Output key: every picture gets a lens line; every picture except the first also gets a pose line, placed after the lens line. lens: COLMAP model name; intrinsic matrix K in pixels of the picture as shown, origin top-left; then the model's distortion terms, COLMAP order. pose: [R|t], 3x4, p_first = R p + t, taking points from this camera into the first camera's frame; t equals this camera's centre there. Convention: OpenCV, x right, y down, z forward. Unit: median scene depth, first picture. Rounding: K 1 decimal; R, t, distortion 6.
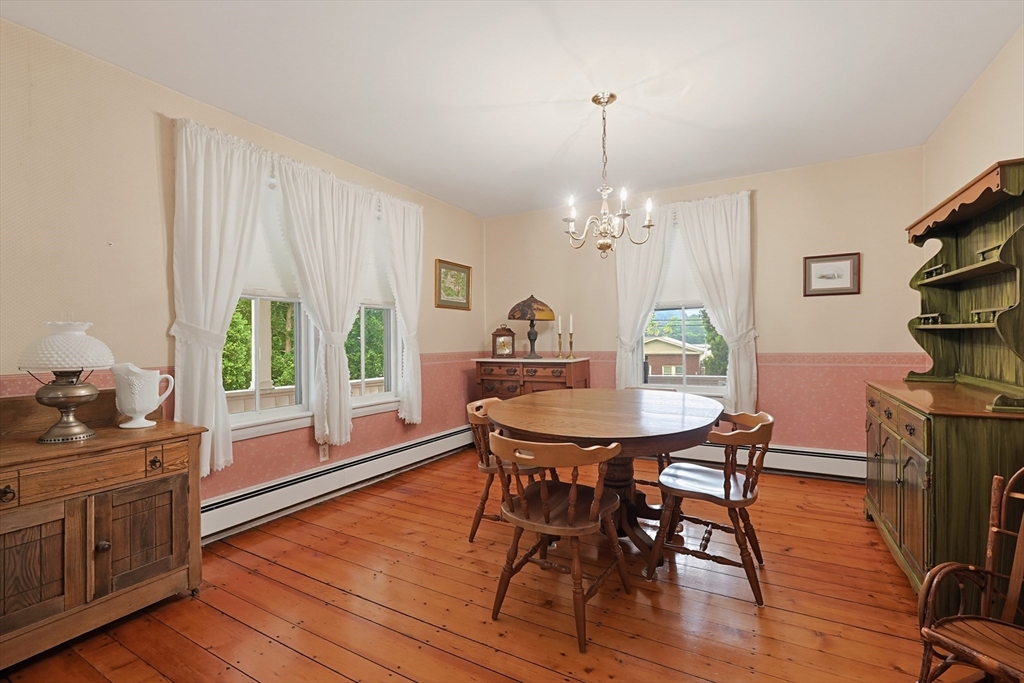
lens RADIAL K [[446.4, 0, 512.0], [0, 446.4, 341.5], [0, 0, 1]] dist [-0.002955, -0.000231]
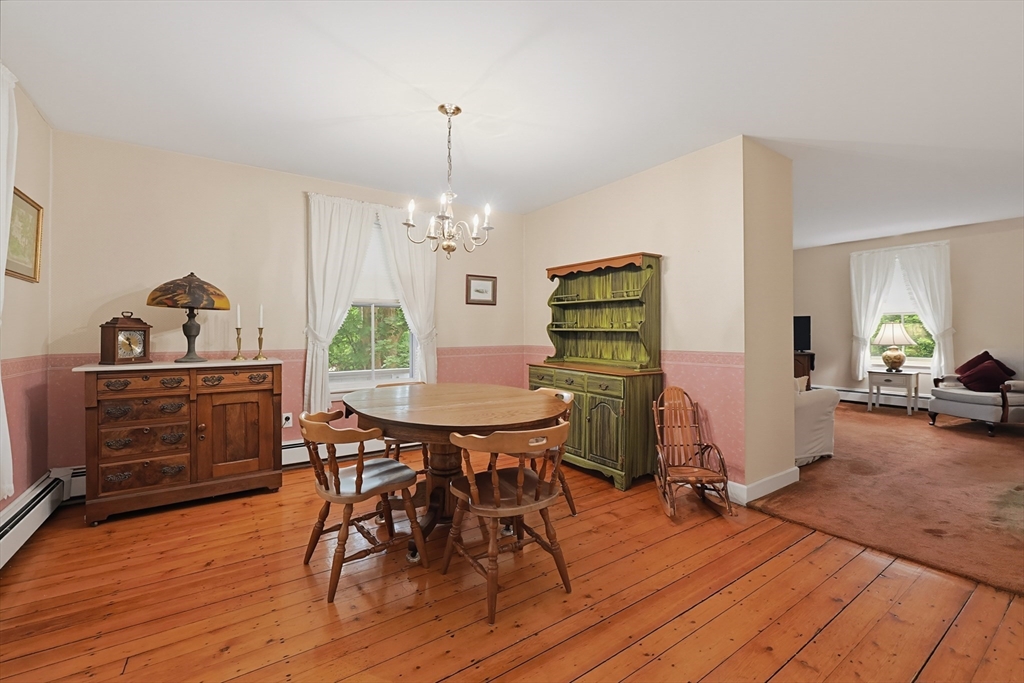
lens RADIAL K [[449.5, 0, 537.5], [0, 449.5, 324.0], [0, 0, 1]] dist [-0.000869, 0.000099]
pose [[0.415833, 0.028790, 0.908985, -0.633876], [0.000414, 0.999493, -0.031846, 0.000998], [-0.909441, 0.013619, 0.415610, 0.344516]]
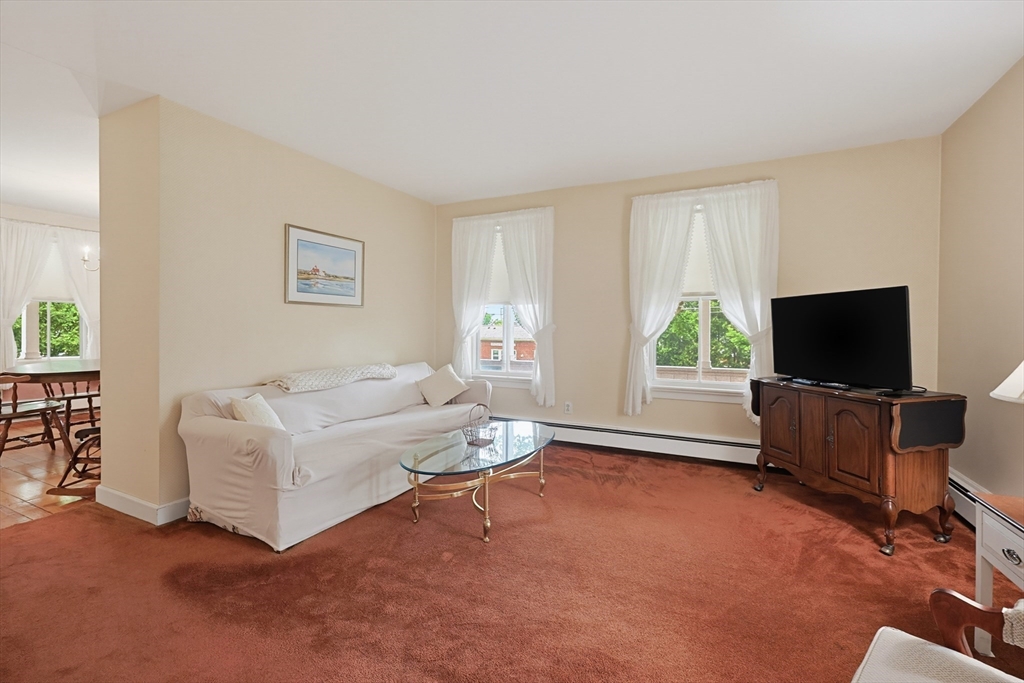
lens RADIAL K [[442.2, 0, 522.4], [0, 442.2, 329.1], [0, 0, 1]] dist [-0.002346, -0.000143]
pose [[0.998182, 0.021382, 0.056348, 1.658721], [-0.021417, 0.999771, 0.000028, -0.031268], [-0.056334, -0.001235, 0.998411, -0.827576]]
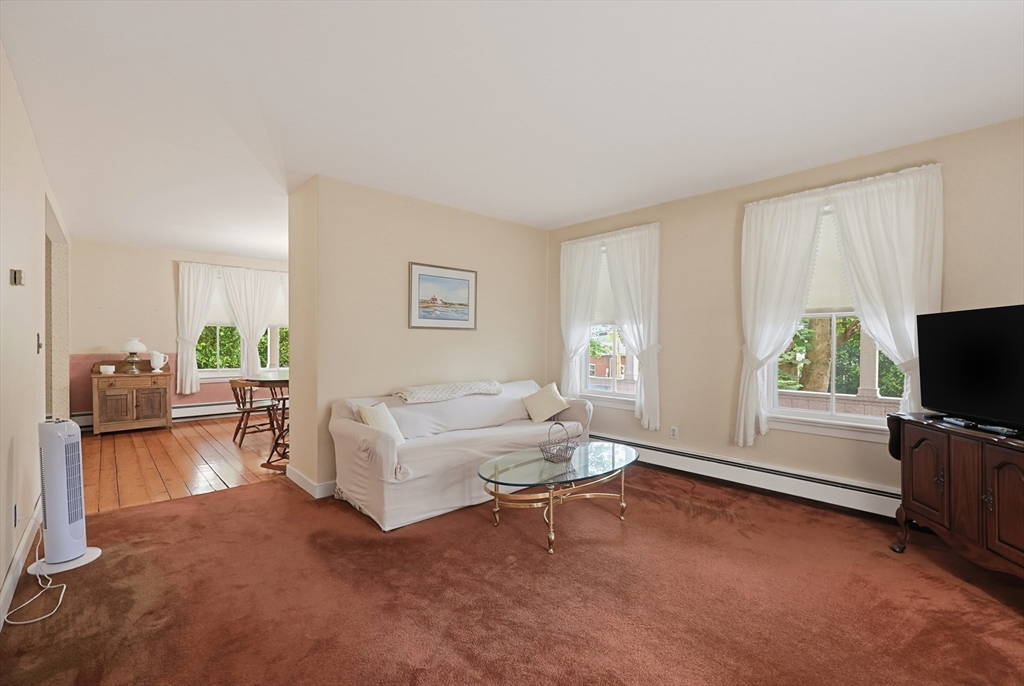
lens RADIAL K [[441.0, 0, 509.0], [0, 441.0, 345.4], [0, 0, 1]] dist [-0.000198, 0.000206]
pose [[0.949181, 0.022554, -0.313920, 1.854407], [-0.020511, 0.999741, 0.009810, -0.054176], [0.314061, -0.002872, 0.949399, -0.858597]]
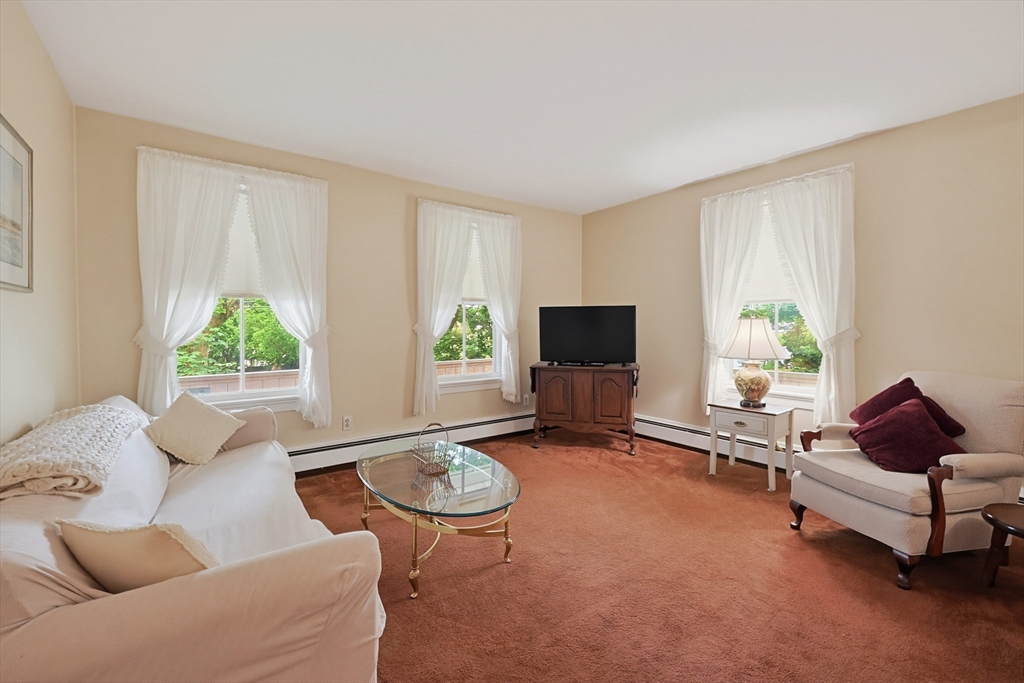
lens RADIAL K [[442.2, 0, 522.4], [0, 442.2, 329.1], [0, 0, 1]] dist [-0.002346, -0.000143]
pose [[0.394443, 0.007050, 0.918893, 0.856936], [-0.006183, 0.999968, -0.005018, -0.038070], [-0.918900, -0.003702, 0.394474, -0.267553]]
